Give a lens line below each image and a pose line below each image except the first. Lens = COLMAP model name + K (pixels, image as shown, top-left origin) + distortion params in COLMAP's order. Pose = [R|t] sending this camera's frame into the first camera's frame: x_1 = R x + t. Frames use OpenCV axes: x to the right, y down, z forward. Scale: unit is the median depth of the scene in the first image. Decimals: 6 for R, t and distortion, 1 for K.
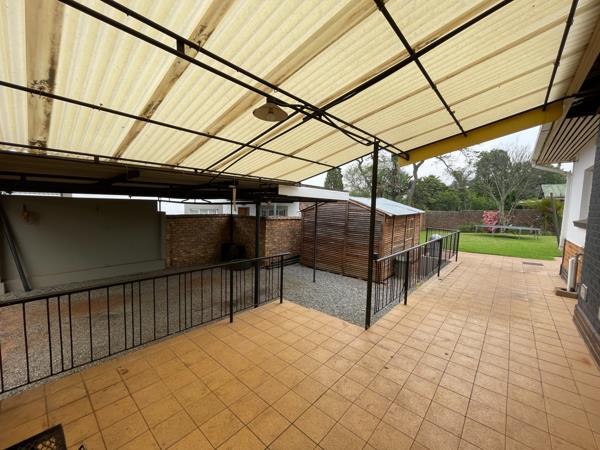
lens RADIAL K [[243.1, 0, 301.0], [0, 243.1, 225.2], [0, 0, 1]] dist [-0.000818, -0.000242]
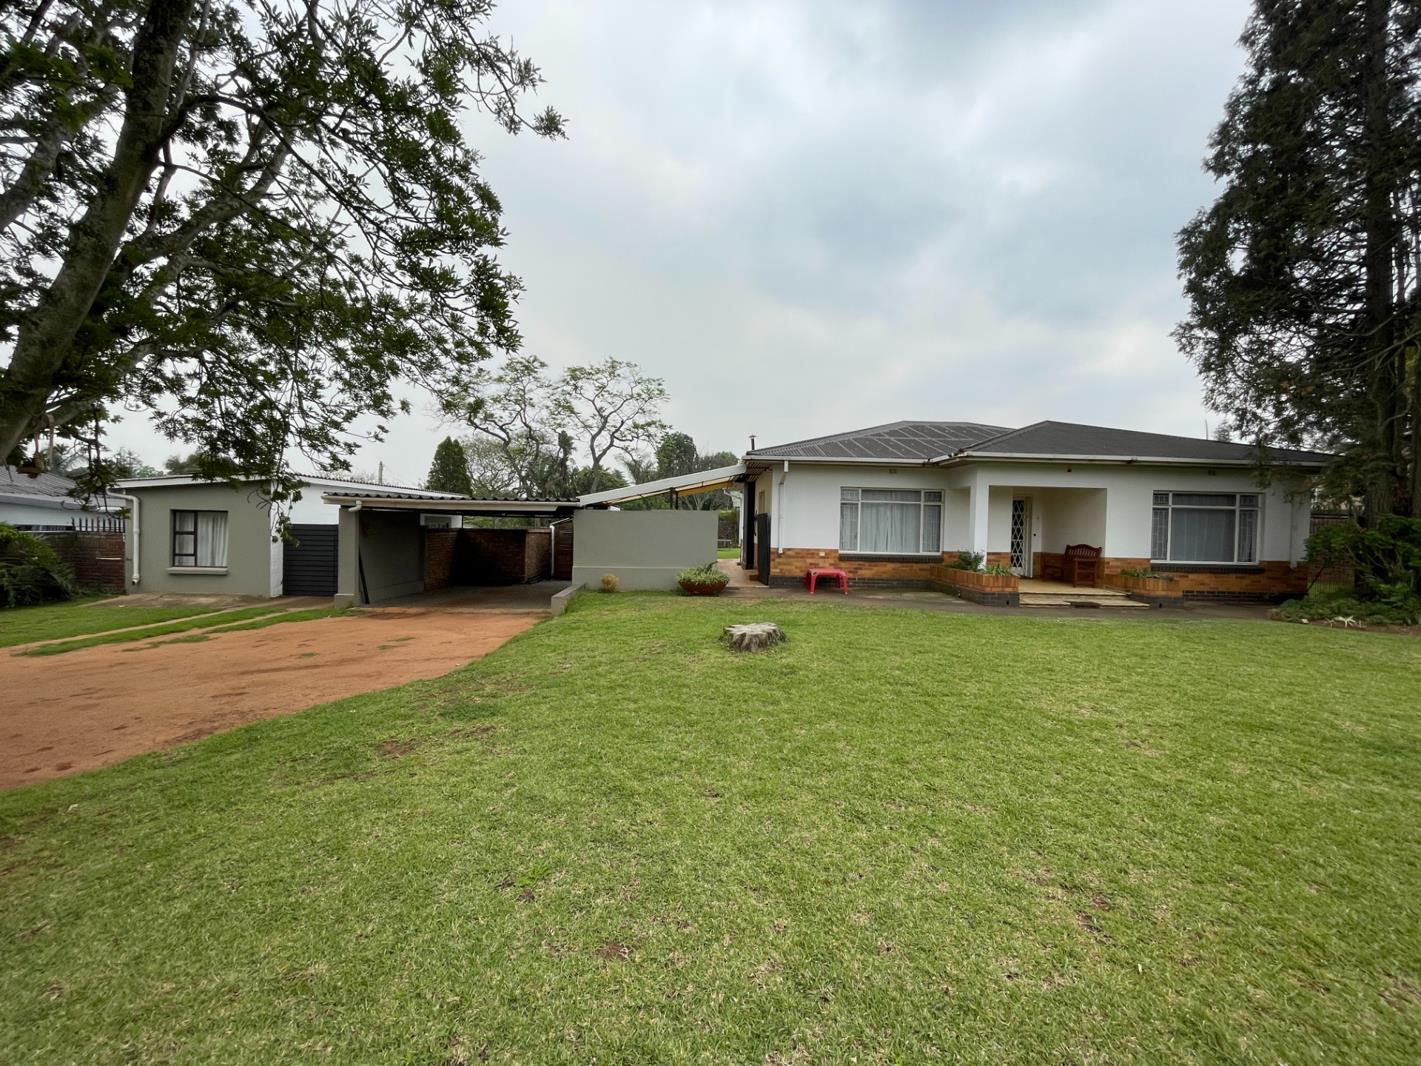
lens RADIAL K [[575.8, 0, 712.8], [0, 575.8, 533.4], [0, 0, 1]] dist [-0.000818, -0.000242]
pose [[0.735633, -0.021590, 0.677036, -0.397029], [0.052003, 0.998342, -0.024668, 0.026036], [-0.675381, 0.053354, 0.735536, -0.410784]]
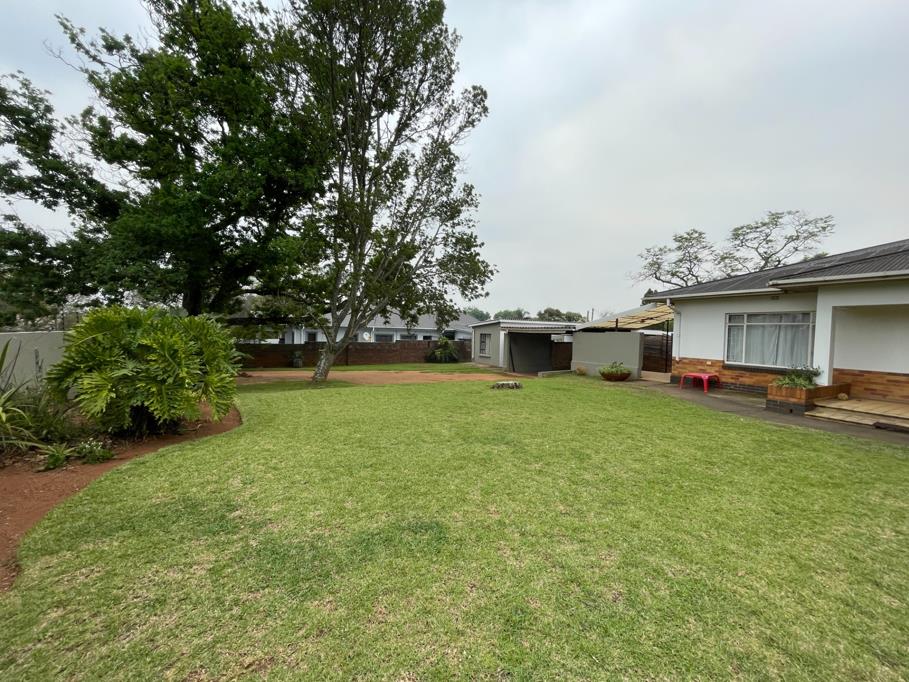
lens RADIAL K [[368.3, 0, 456.0], [0, 368.3, 341.2], [0, 0, 1]] dist [-0.000818, -0.000242]
pose [[0.938711, 0.006599, -0.344643, -0.095189], [-0.028500, 0.997879, -0.058520, 0.046498], [0.343526, 0.064755, 0.936908, -0.641173]]
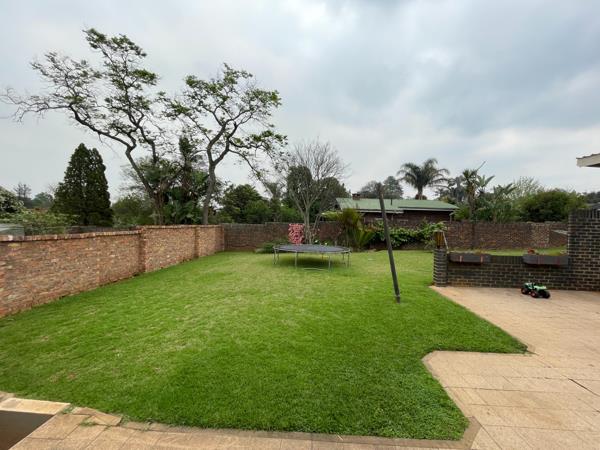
lens RADIAL K [[243.1, 0, 301.0], [0, 243.1, 225.2], [0, 0, 1]] dist [-0.000818, -0.000242]
pose [[0.789438, -0.010464, 0.613742, 0.234840], [0.042250, 0.998410, -0.037322, -0.017729], [-0.612375, 0.055394, 0.788624, 0.280354]]
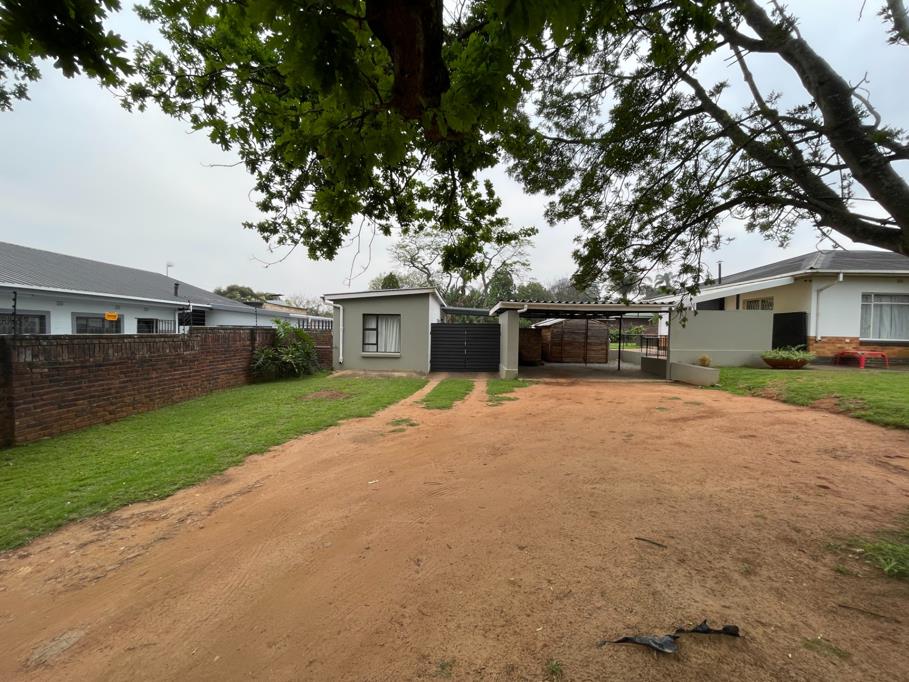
lens RADIAL K [[368.3, 0, 456.0], [0, 368.3, 341.2], [0, 0, 1]] dist [-0.000818, -0.000242]
pose [[0.765212, -0.029414, 0.643106, -0.664728], [0.055288, 0.998268, -0.020127, 0.019517], [-0.641400, 0.050958, 0.765512, -0.118256]]
